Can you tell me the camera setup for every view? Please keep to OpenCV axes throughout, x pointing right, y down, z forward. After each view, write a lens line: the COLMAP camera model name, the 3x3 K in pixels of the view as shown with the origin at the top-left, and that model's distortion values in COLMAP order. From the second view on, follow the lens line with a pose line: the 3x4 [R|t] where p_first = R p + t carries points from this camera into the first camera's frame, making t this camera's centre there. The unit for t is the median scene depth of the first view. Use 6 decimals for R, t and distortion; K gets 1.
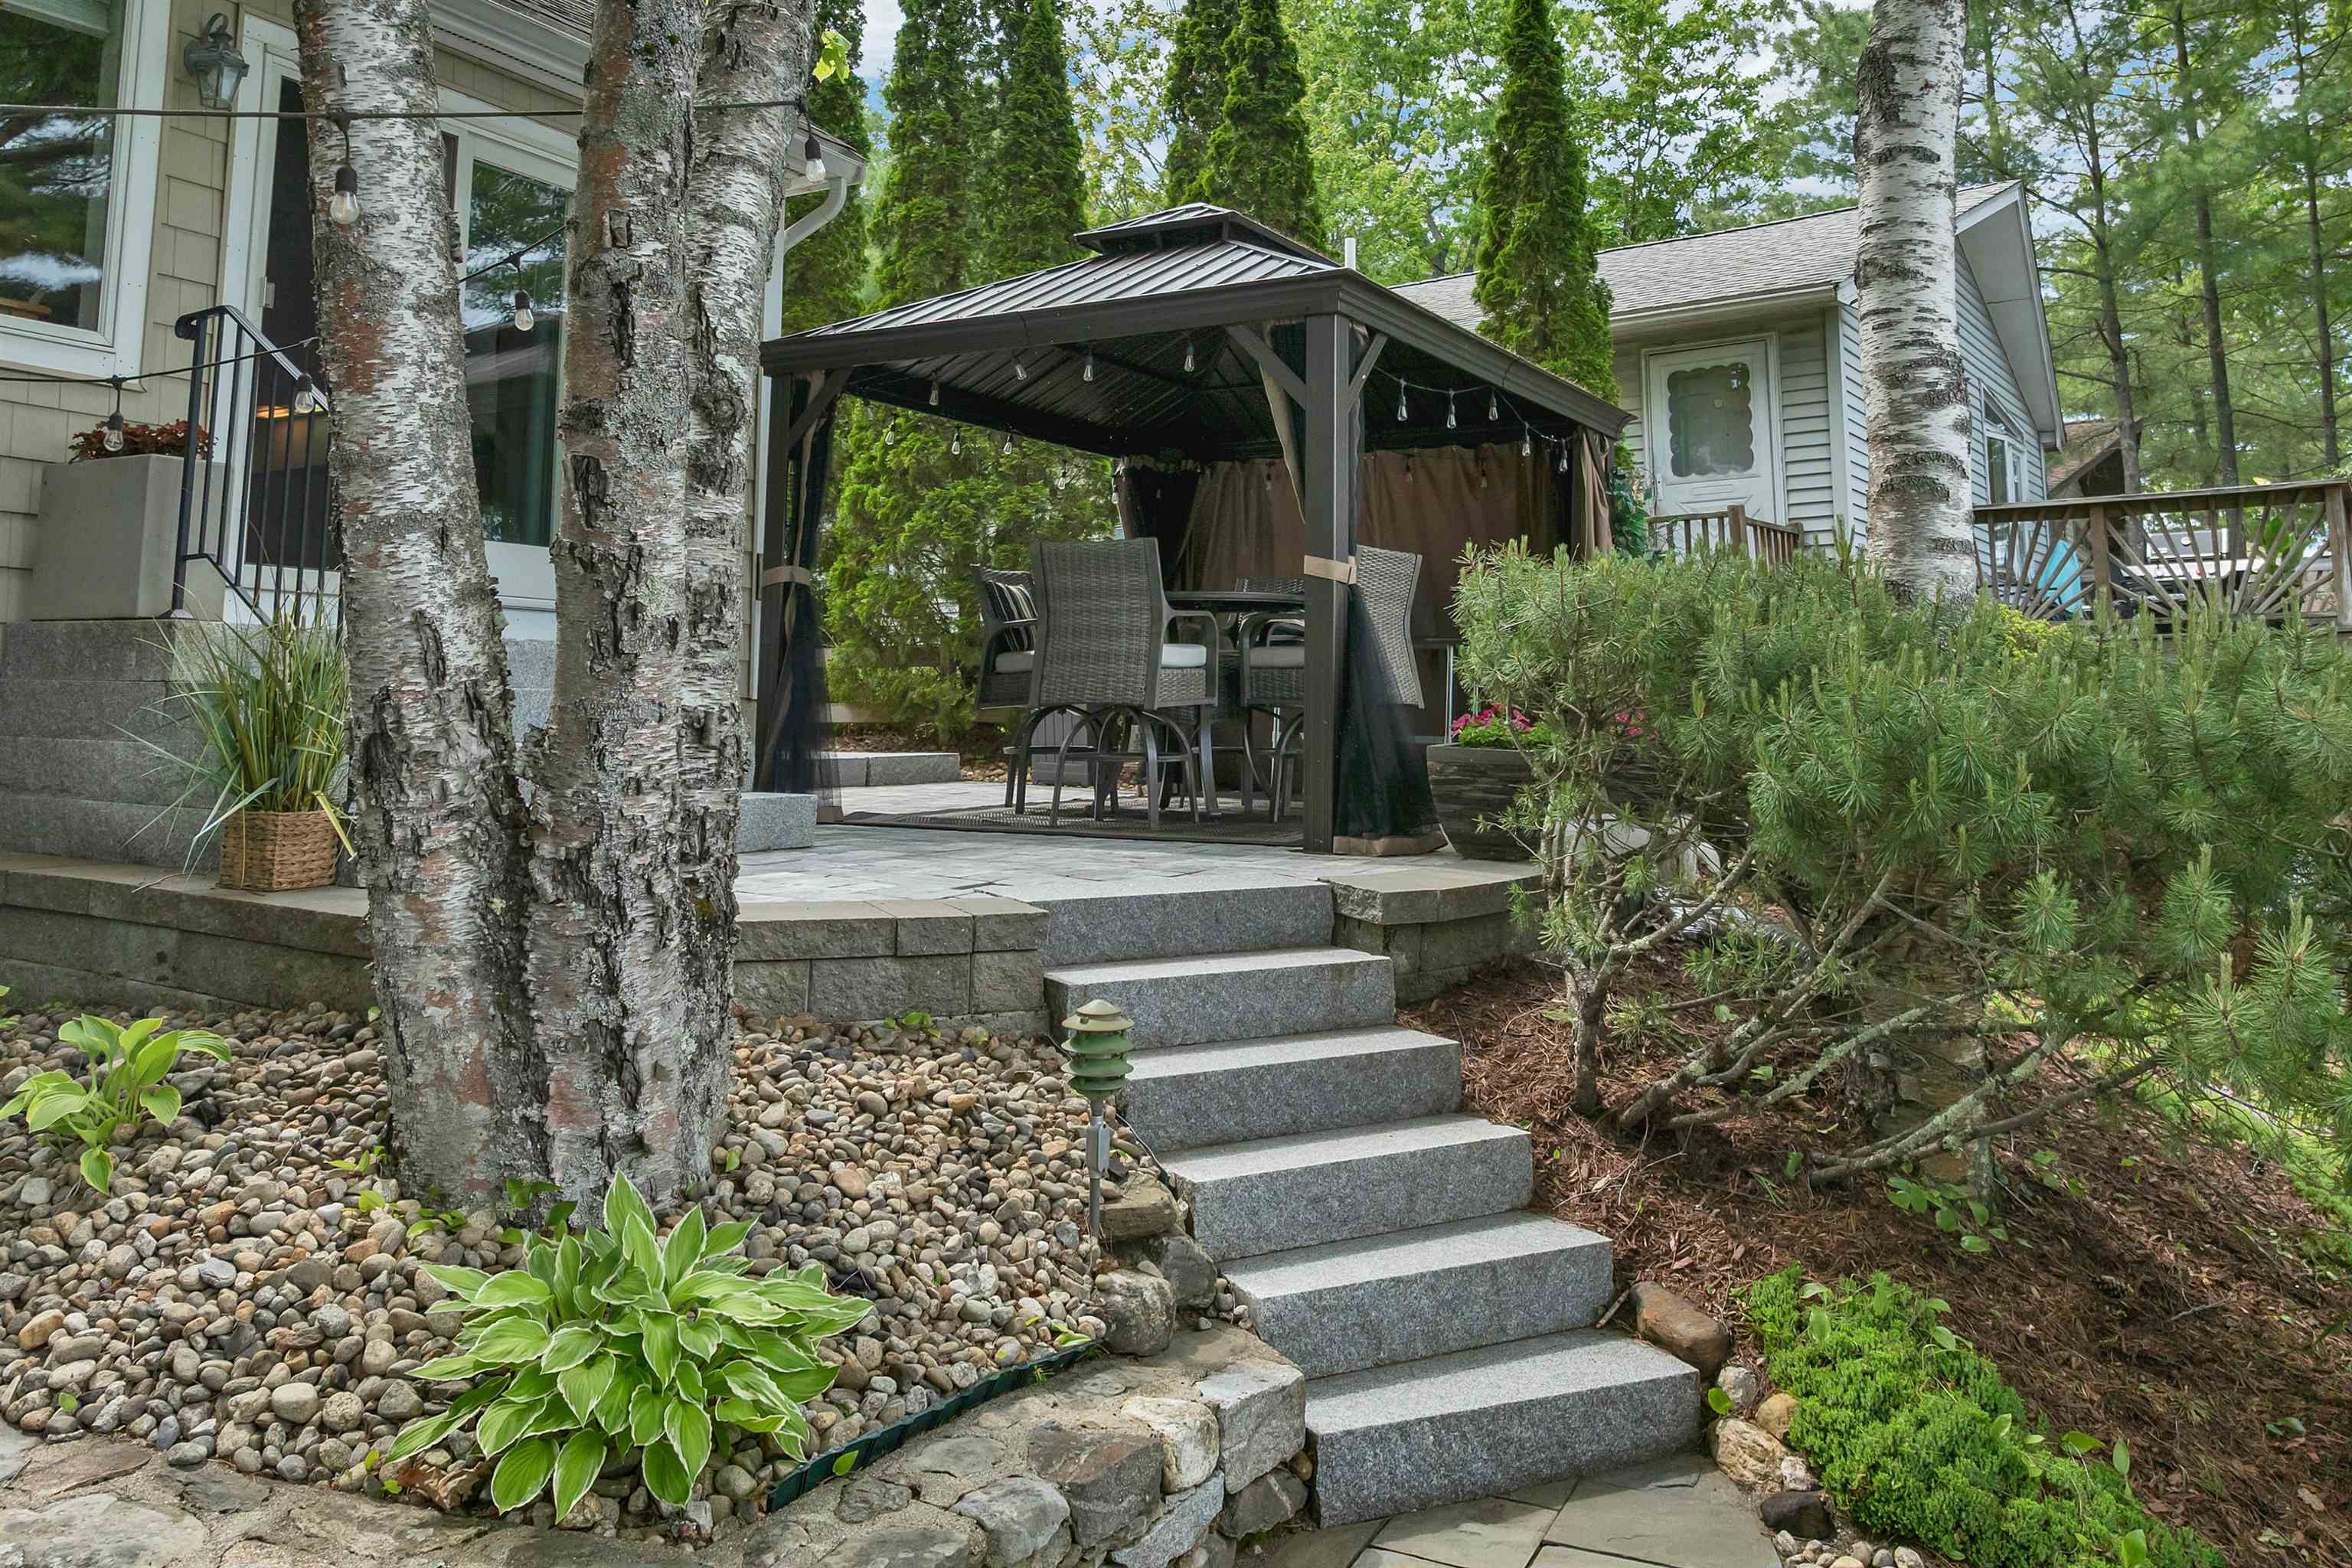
lens RADIAL K [[1775.1, 0, 1196.8], [0, 1775.1, 482.0], [0, 0, 1]] dist [-0.026731, -0.009524]
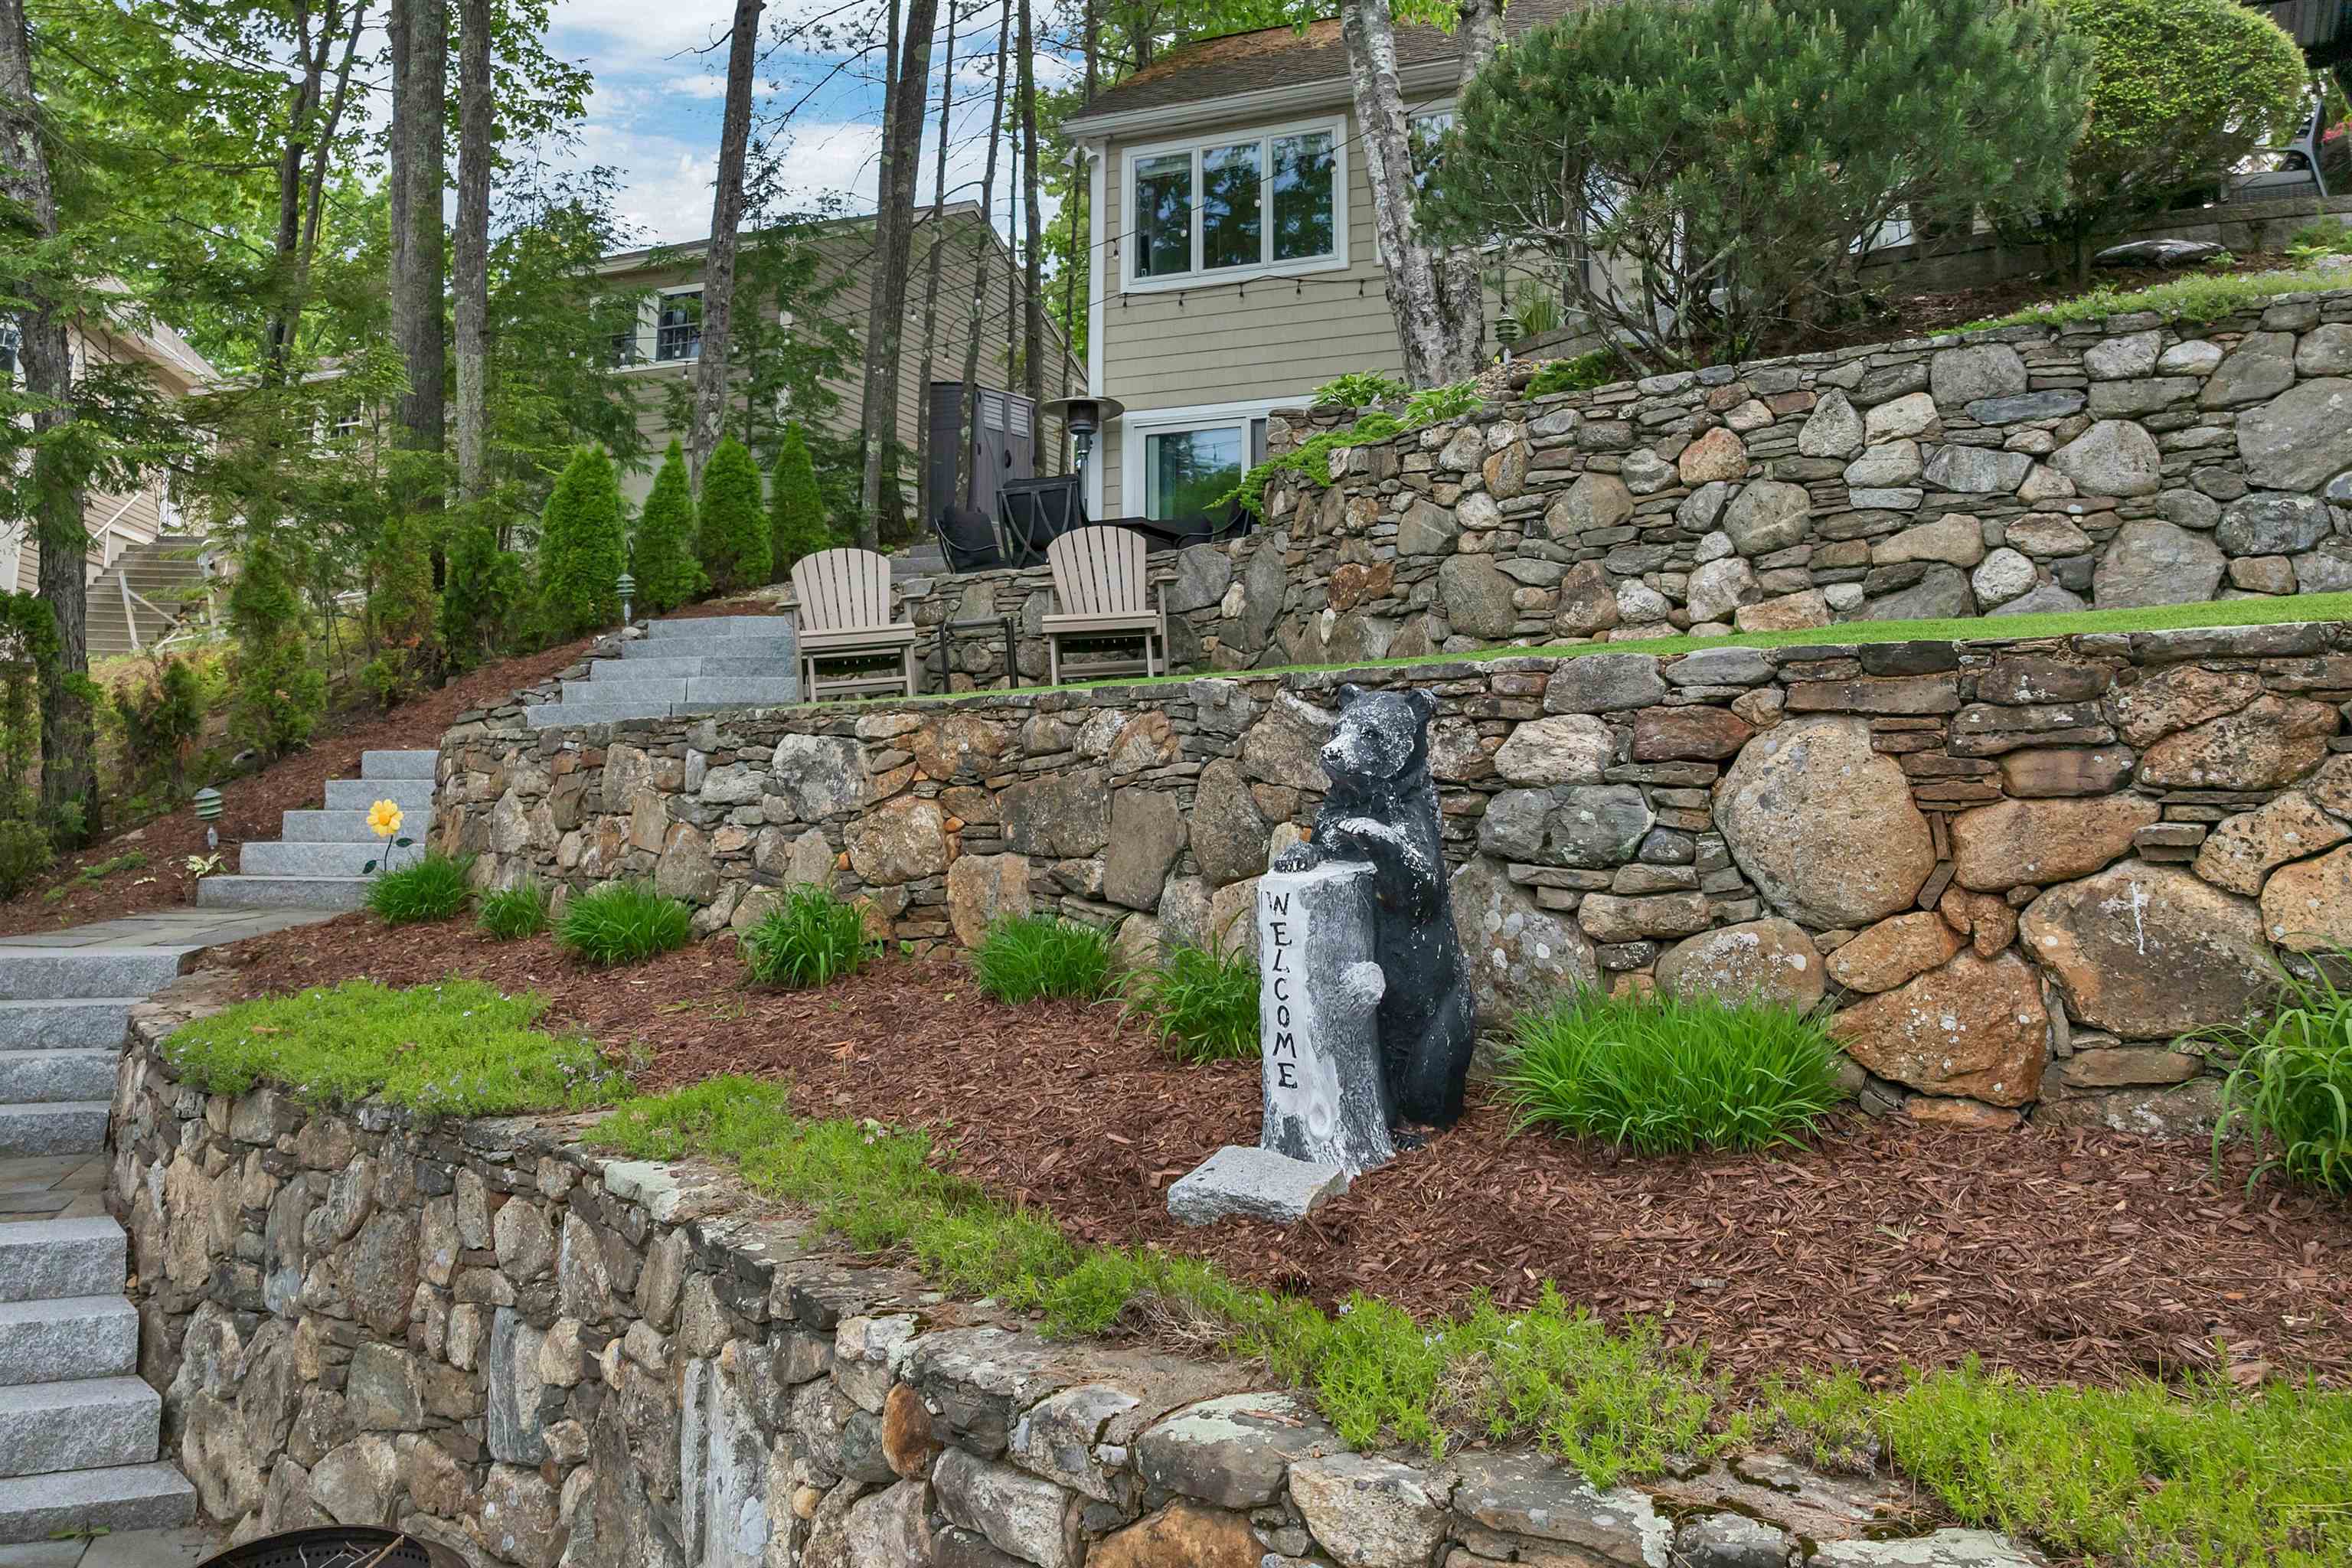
lens RADIAL K [[1775.1, 0, 1196.8], [0, 1775.1, 482.0], [0, 0, 1]] dist [-0.026731, -0.009524]
pose [[0.097730, -0.166211, -0.981235, 3.201094], [0.144405, 0.977889, -0.151262, 1.061357], [0.984681, -0.126912, 0.119570, 0.029355]]
